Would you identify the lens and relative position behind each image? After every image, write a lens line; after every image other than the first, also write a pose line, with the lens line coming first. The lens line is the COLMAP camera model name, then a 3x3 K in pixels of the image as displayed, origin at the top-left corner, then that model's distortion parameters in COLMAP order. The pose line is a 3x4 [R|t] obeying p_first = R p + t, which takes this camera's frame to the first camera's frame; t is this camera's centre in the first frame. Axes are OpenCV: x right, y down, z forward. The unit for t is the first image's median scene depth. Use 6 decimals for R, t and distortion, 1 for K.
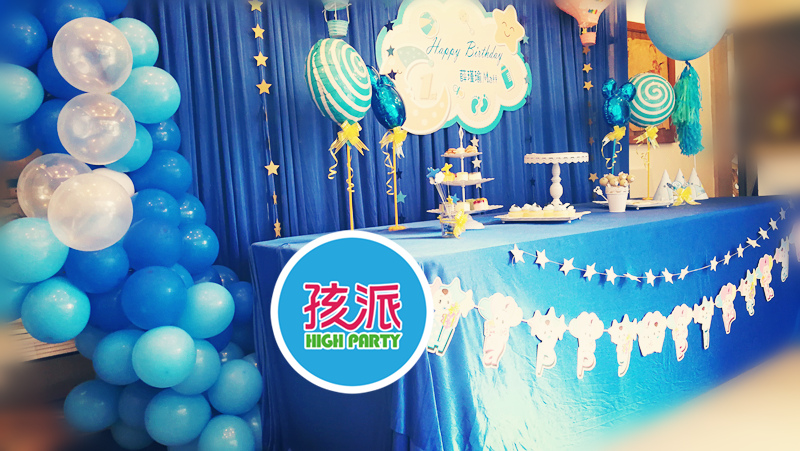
lens RADIAL K [[678.5, 0, 399.4], [0, 678.5, 225.0], [0, 0, 1]] dist [-0.010322, -0.008620]
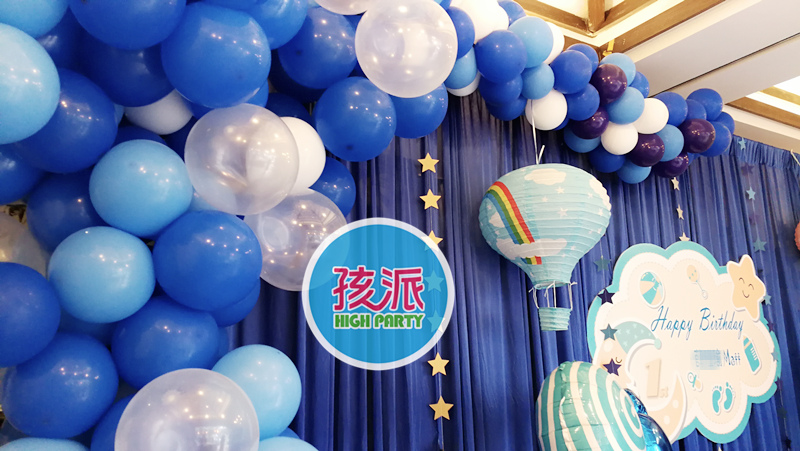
lens RADIAL K [[678.5, 0, 400.2], [0, 678.5, 225.9], [0, 0, 1]] dist [-0.010322, -0.008620]
pose [[0.990413, 0.006565, -0.137984, -0.113283], [-0.044571, 0.960635, -0.274216, -0.144029], [0.130752, 0.277737, 0.951718, 0.255801]]
